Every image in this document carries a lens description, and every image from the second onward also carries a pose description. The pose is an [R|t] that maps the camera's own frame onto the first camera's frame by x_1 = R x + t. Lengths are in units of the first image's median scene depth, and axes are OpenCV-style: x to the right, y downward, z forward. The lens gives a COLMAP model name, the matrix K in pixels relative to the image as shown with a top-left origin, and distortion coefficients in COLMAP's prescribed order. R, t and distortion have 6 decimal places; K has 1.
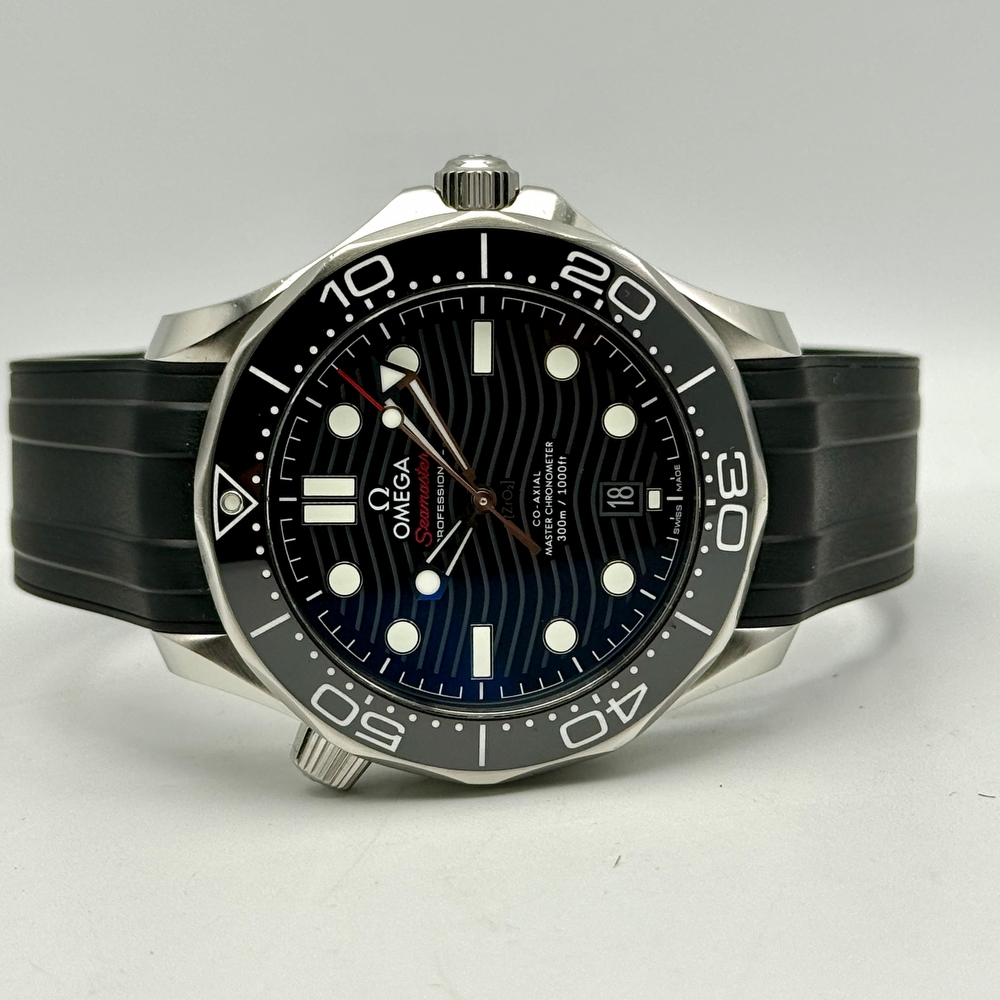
lens RADIAL K [[2677.3, 0, 475.4], [0, 2677.3, 479.2], [0, 0, 1]] dist [0.353529, 0.000000]
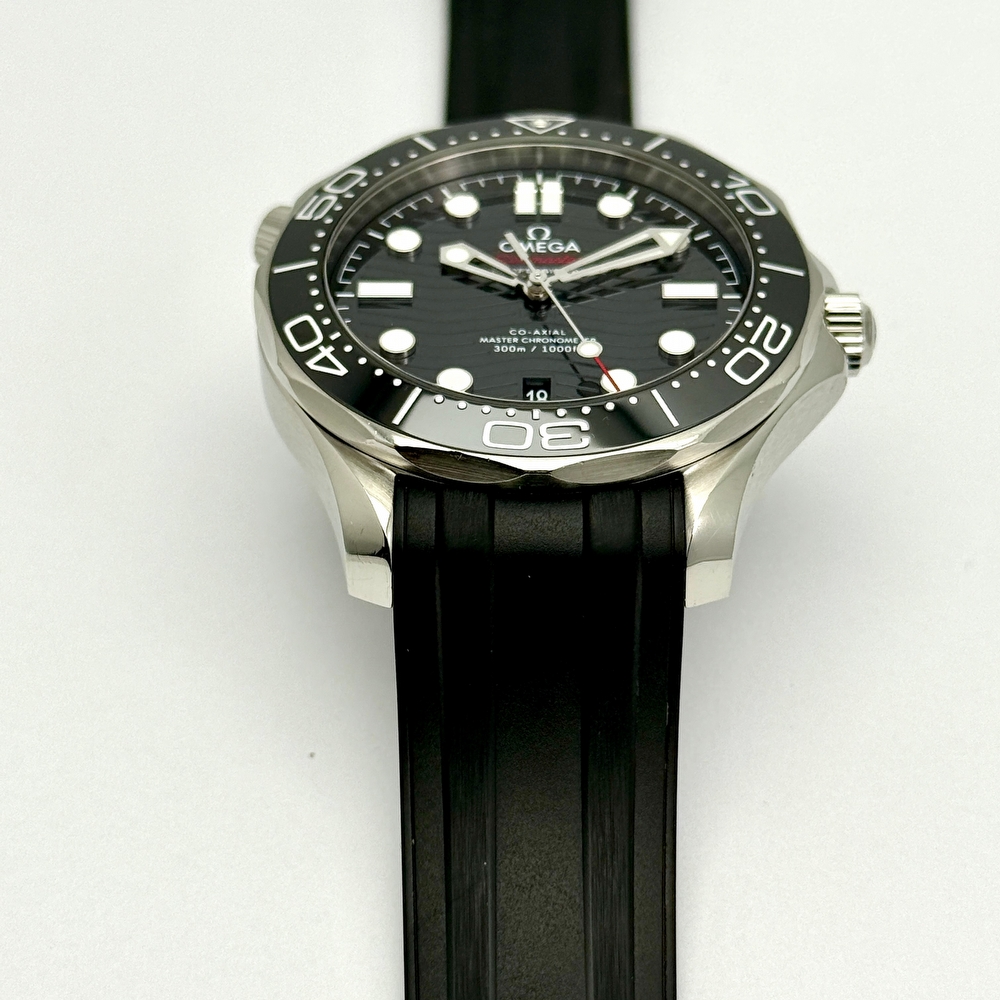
lens RADIAL K [[2677.3, 0, 524.4], [0, 2677.3, 481.5], [0, 0, 1]] dist [0.353529, 0.000000]
pose [[-0.007262, 0.632774, -0.774302, 0.831201], [-0.996119, -0.072497, -0.049903, 0.058097], [-0.087712, 0.770935, 0.630845, 0.419880]]
